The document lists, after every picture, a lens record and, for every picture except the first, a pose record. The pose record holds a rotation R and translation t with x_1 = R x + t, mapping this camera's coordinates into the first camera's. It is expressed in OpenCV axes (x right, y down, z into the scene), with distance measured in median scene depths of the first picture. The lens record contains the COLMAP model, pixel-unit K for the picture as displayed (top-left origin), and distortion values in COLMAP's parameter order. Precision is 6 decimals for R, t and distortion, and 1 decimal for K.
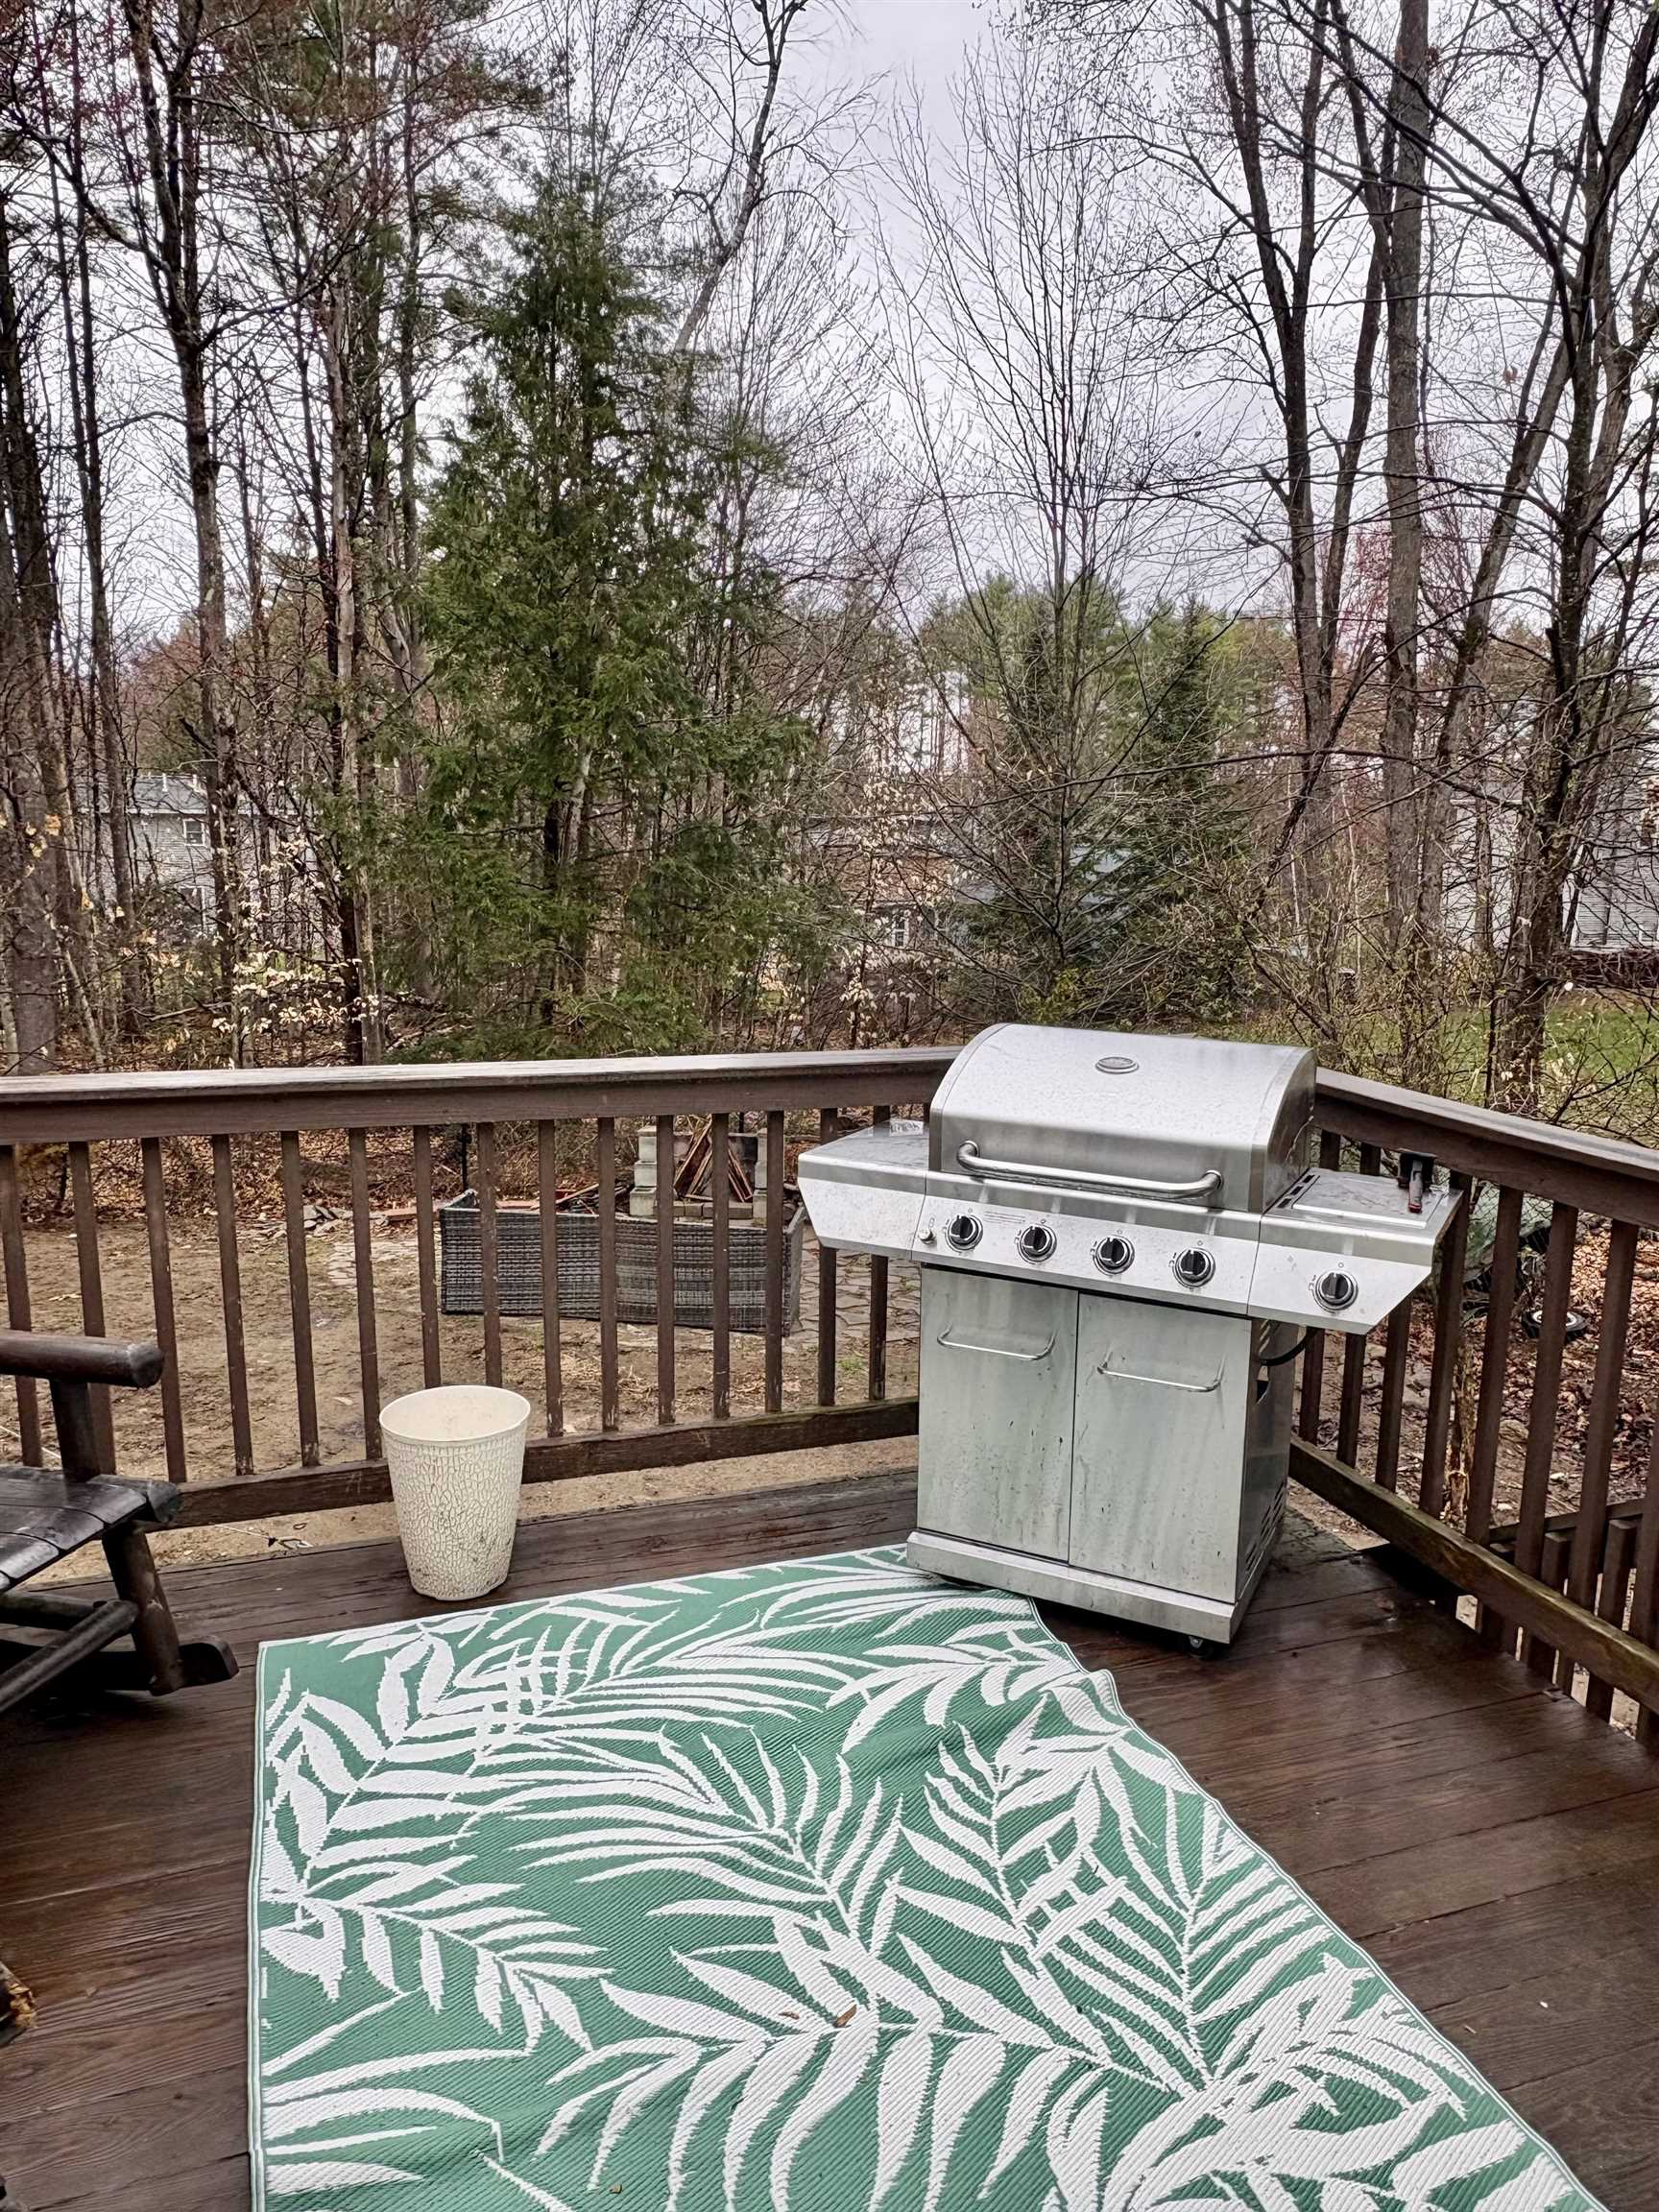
lens RADIAL K [[1525.9, 0, 837.7], [0, 1525.9, 1107.2], [0, 0, 1]] dist [-0.006607, 0.009594]
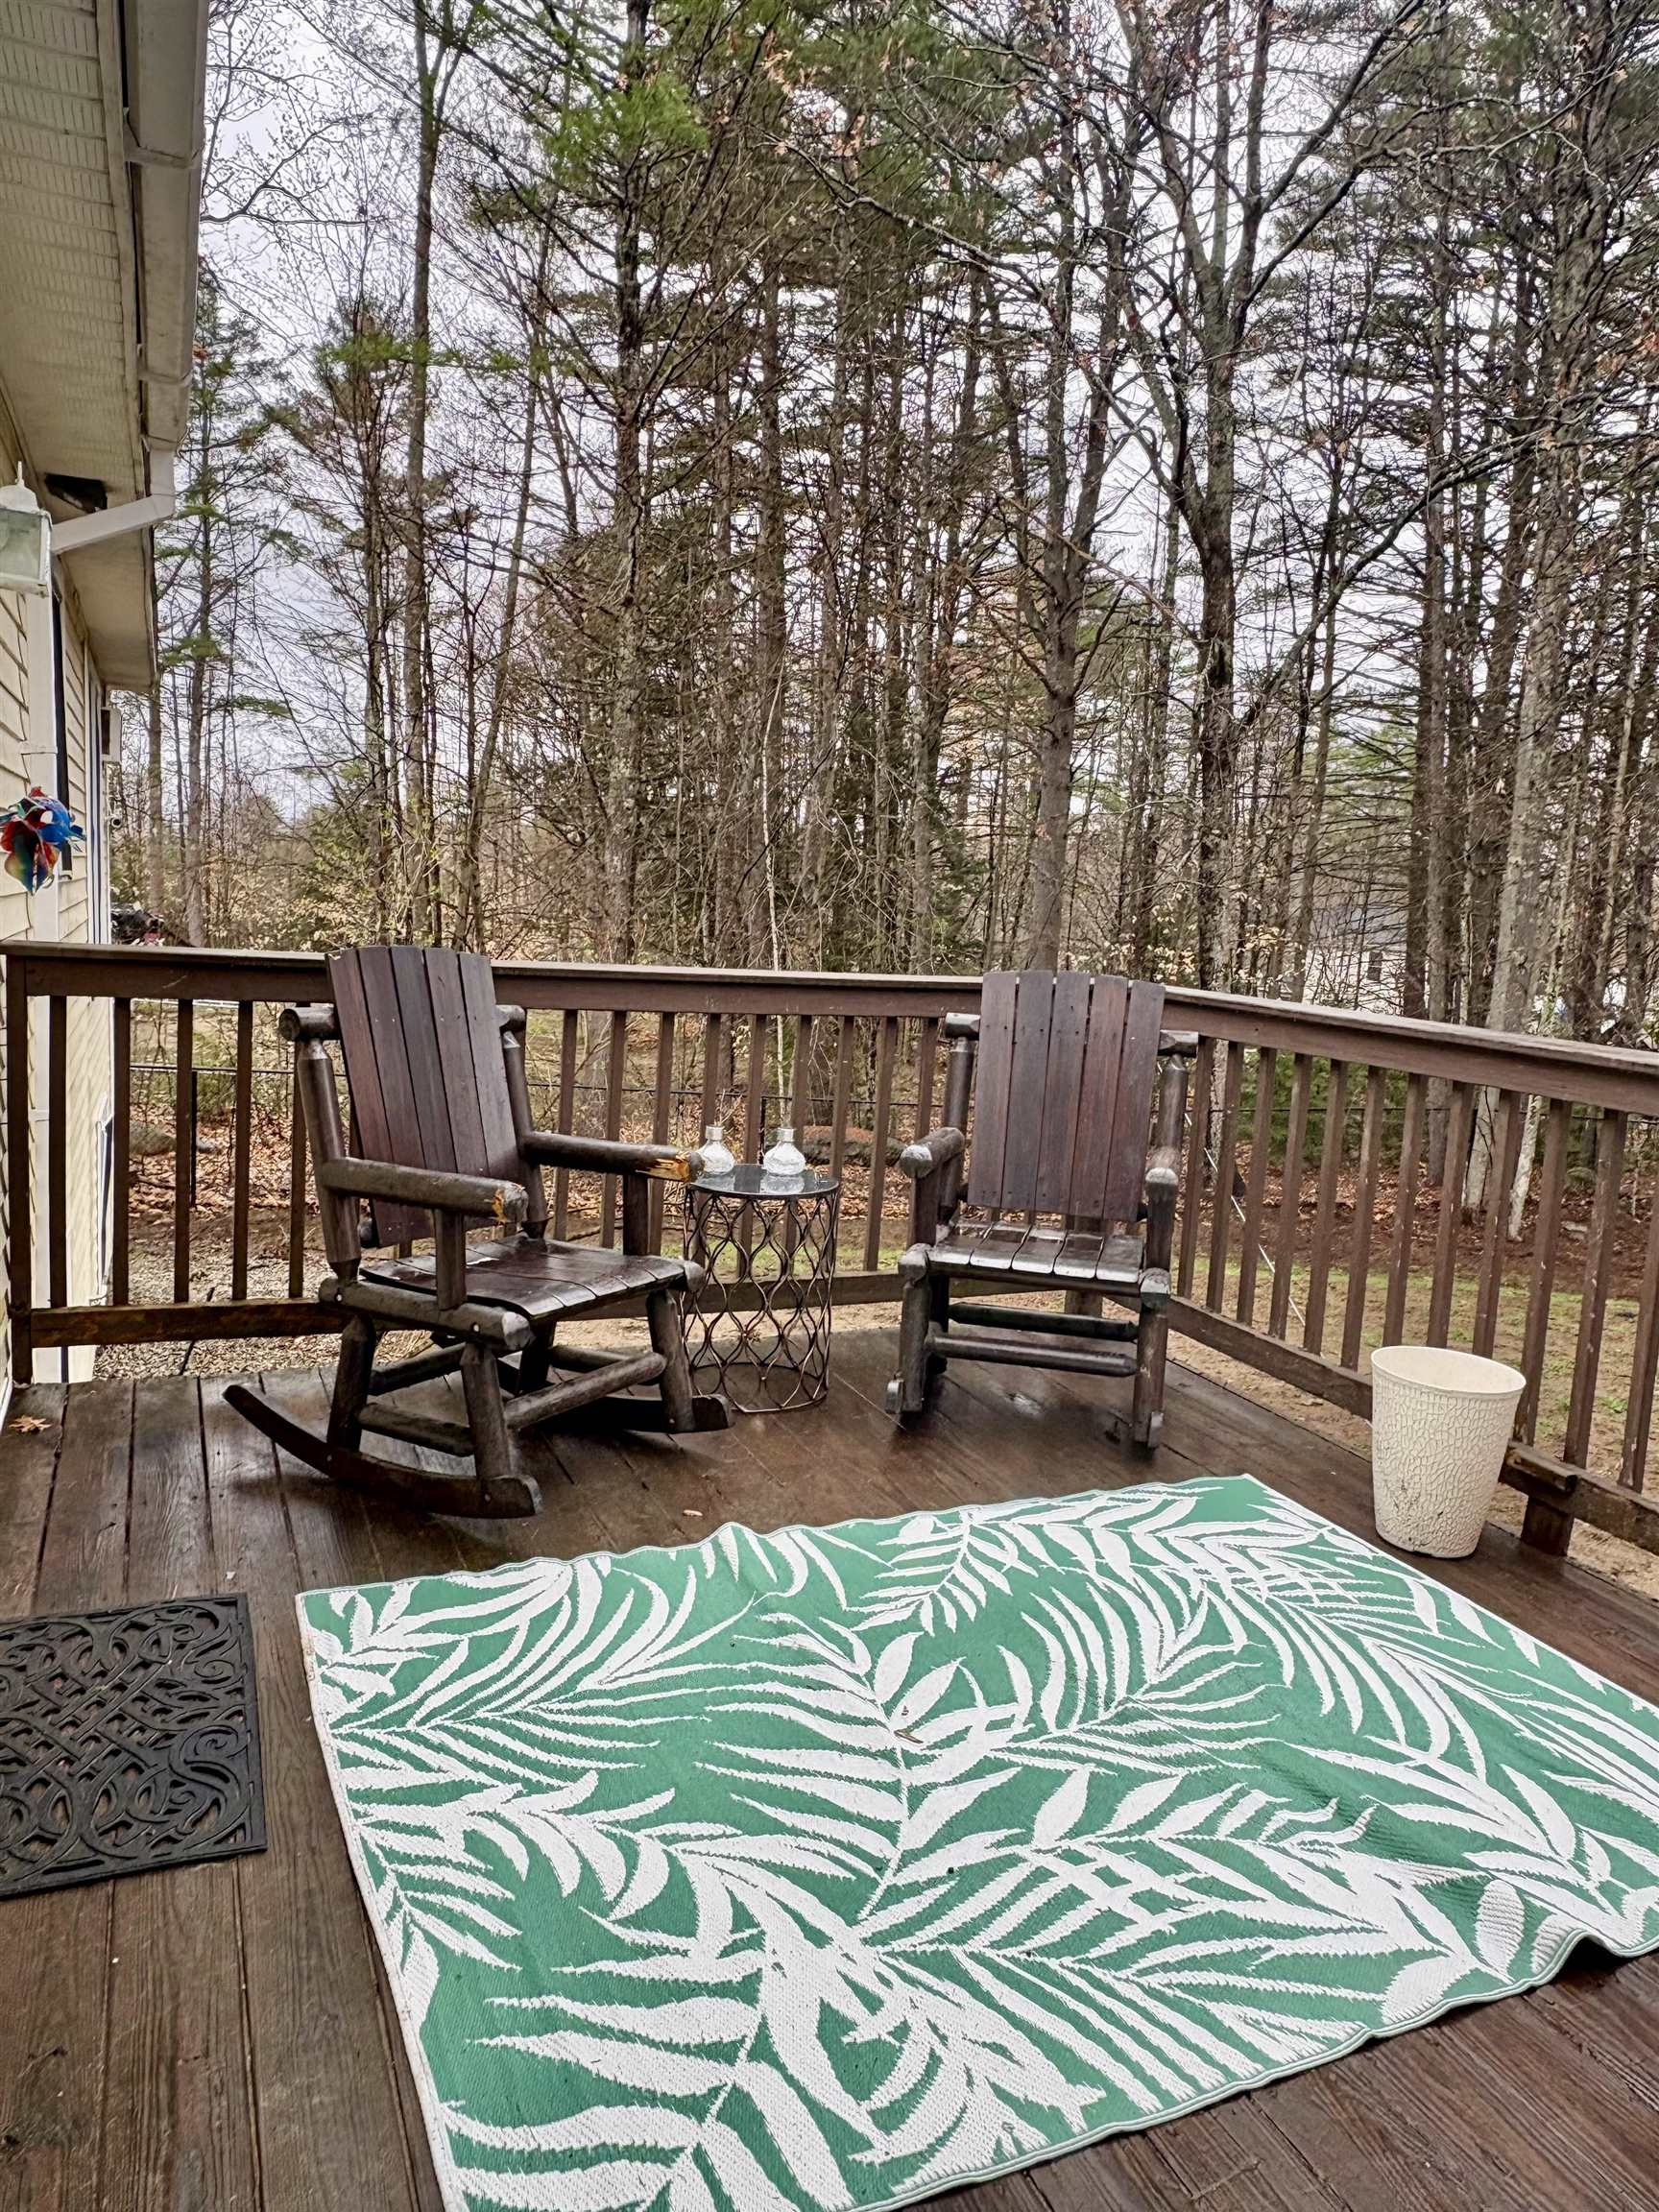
lens RADIAL K [[1528.2, 0, 829.5], [0, 1528.2, 1106.0], [0, 0, 1]] dist [-0.003200, 0.004757]
pose [[0.059060, 0.122398, -0.990722, 0.764725], [-0.242387, 0.964513, 0.104711, 0.029924], [0.968380, 0.233954, 0.086632, 0.527777]]
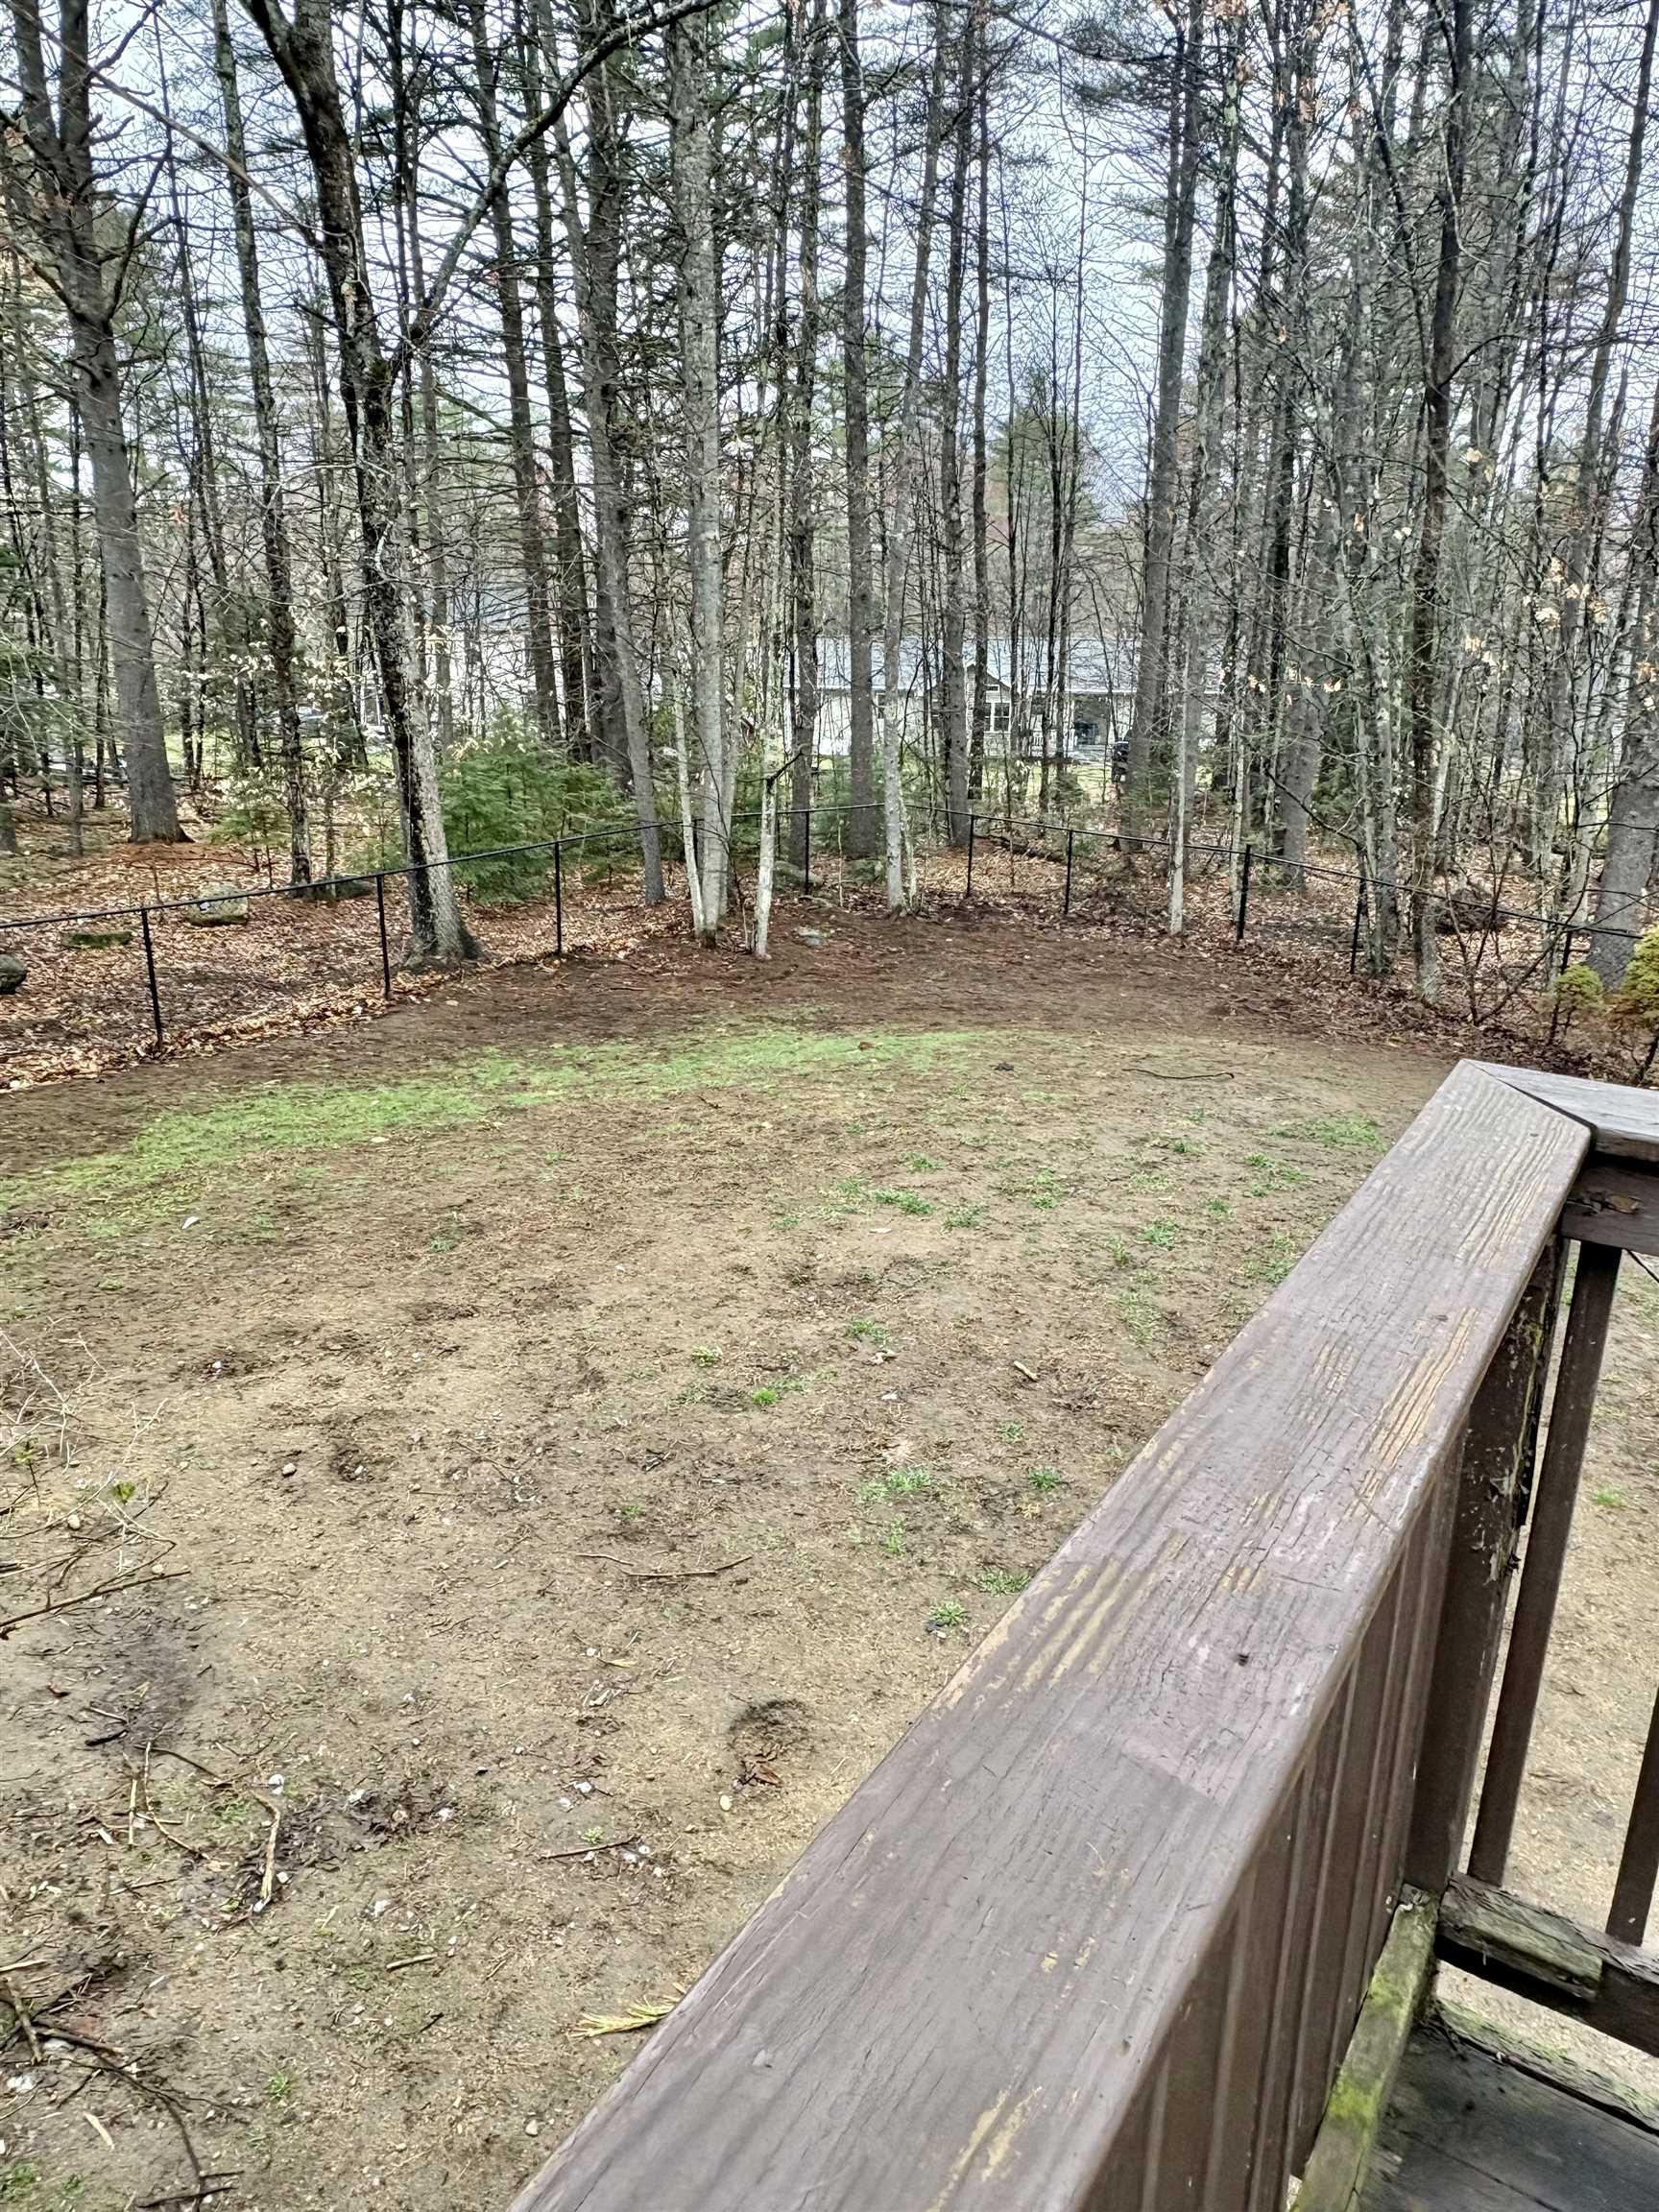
lens RADIAL K [[1527.9, 0, 817.9], [0, 1527.9, 1093.0], [0, 0, 1]] dist [-0.002377, 0.004341]
pose [[0.596357, 0.233867, -0.767896, -0.611274], [-0.152328, 0.972207, 0.177791, -0.053982], [0.788134, 0.010945, 0.615407, 0.441849]]
